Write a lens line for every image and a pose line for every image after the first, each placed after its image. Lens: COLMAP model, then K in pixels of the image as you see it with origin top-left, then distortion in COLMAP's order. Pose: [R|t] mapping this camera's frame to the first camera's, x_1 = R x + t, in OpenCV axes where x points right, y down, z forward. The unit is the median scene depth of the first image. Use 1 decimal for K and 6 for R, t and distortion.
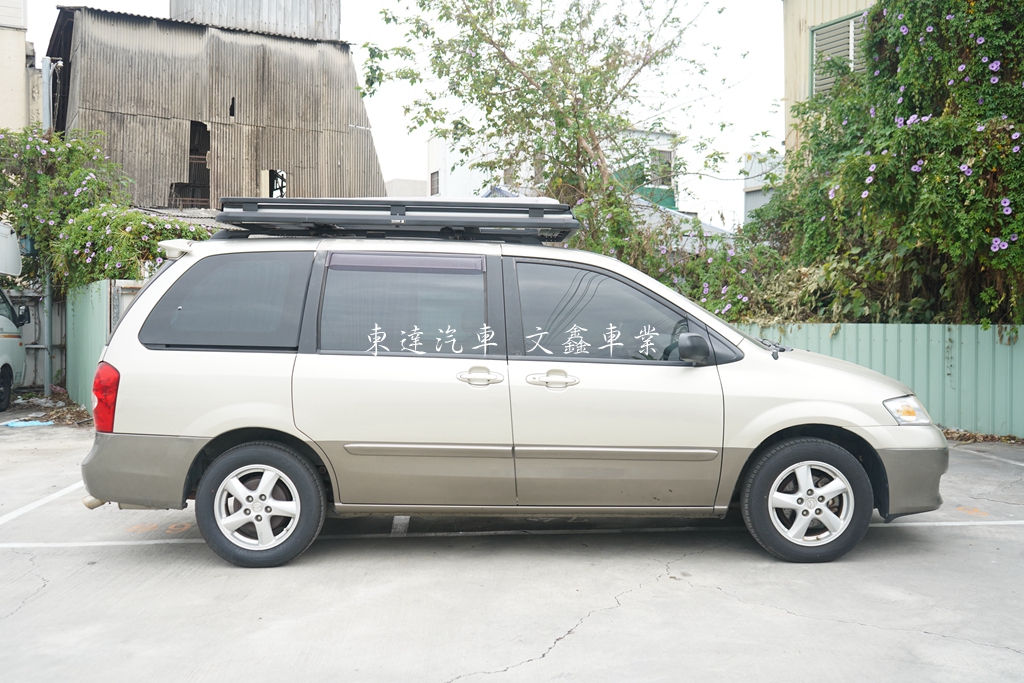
lens RADIAL K [[1026.6, 0, 533.0], [0, 1026.6, 339.9], [0, 0, 1]] dist [0.005244, 0.020499]
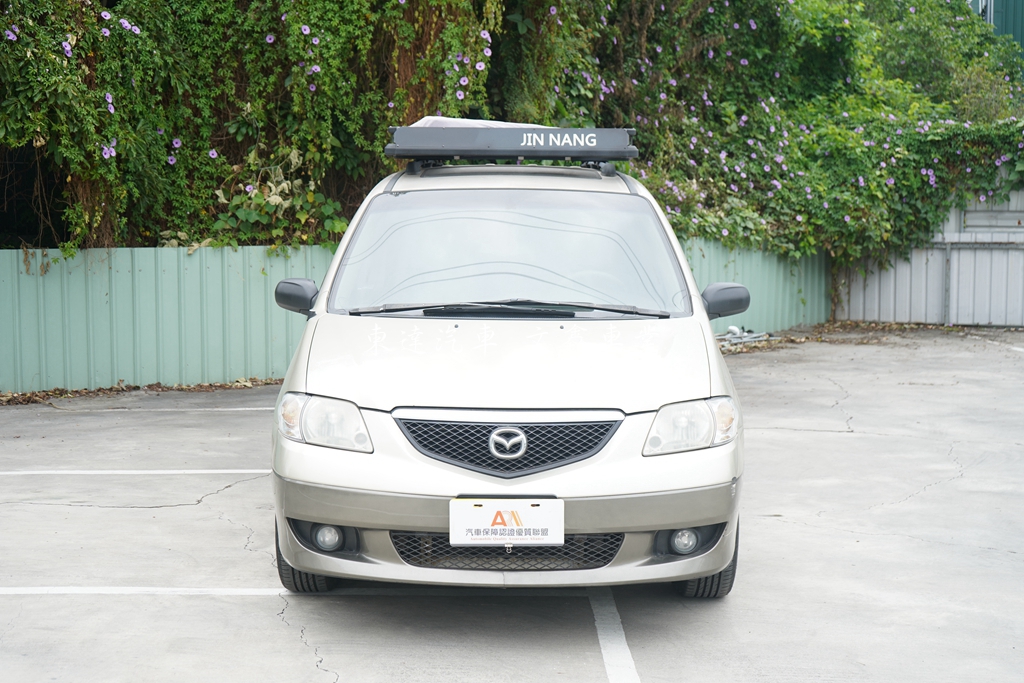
lens RADIAL K [[1477.5, 0, 512.0], [0, 1477.5, 341.5], [0, 0, 1]] dist [-0.003209, 0.013216]
pose [[0.009230, -0.090181, 0.995883, -0.703181], [0.022173, 0.995699, 0.089959, -0.040522], [-0.999712, 0.021251, 0.011190, 0.671072]]
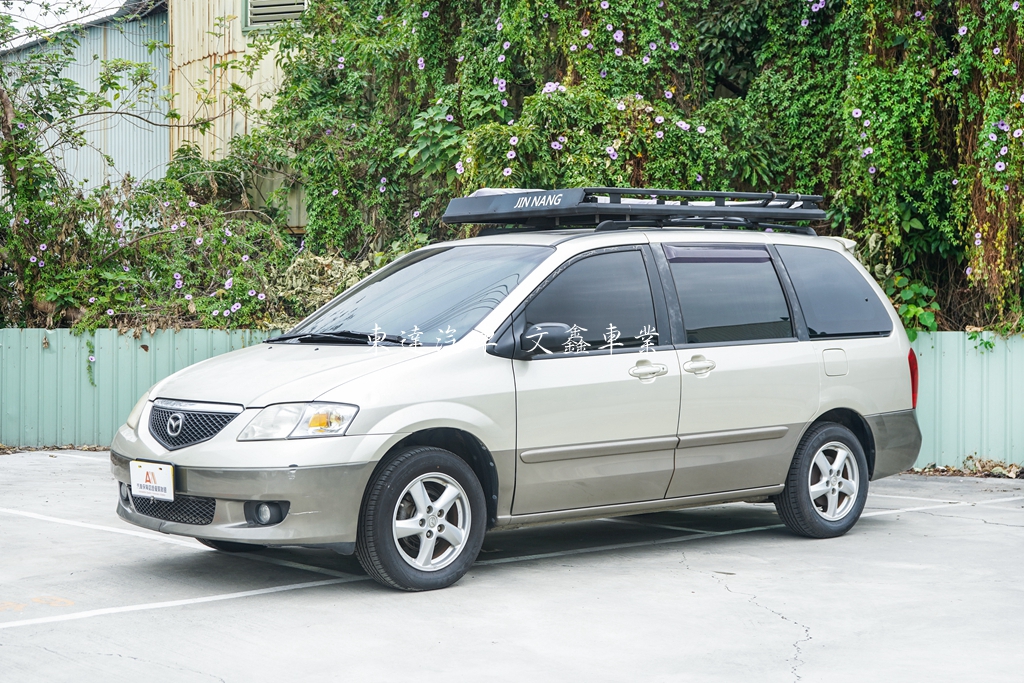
lens RADIAL K [[1700.8, 0, 512.0], [0, 1700.8, 341.5], [0, 0, 1]] dist [-0.012913, -0.034042]
pose [[0.776875, 0.004376, 0.629640, -0.563919], [0.008612, 0.999808, -0.017575, 0.020321], [-0.629596, 0.019076, 0.776688, -0.068340]]
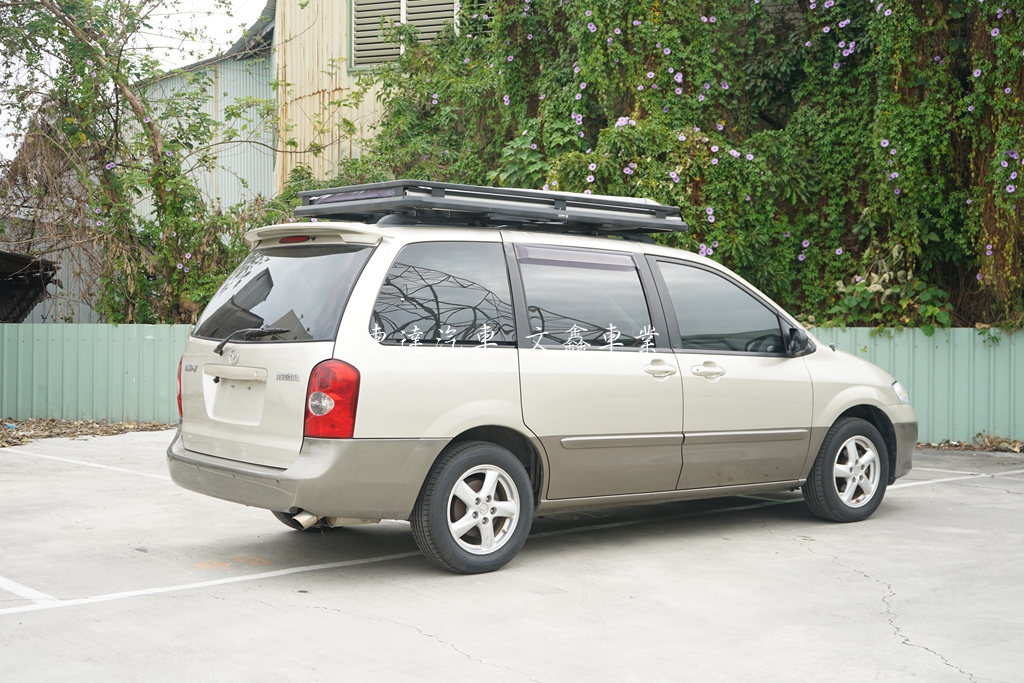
lens RADIAL K [[1448.1, 0, 512.0], [0, 1448.1, 341.5], [0, 0, 1]] dist [-0.001472, 0.014238]
pose [[0.785705, -0.002557, 0.618596, -0.619876], [0.008753, 0.999937, -0.006984, 0.009435], [-0.618540, 0.010901, 0.785678, -0.043364]]
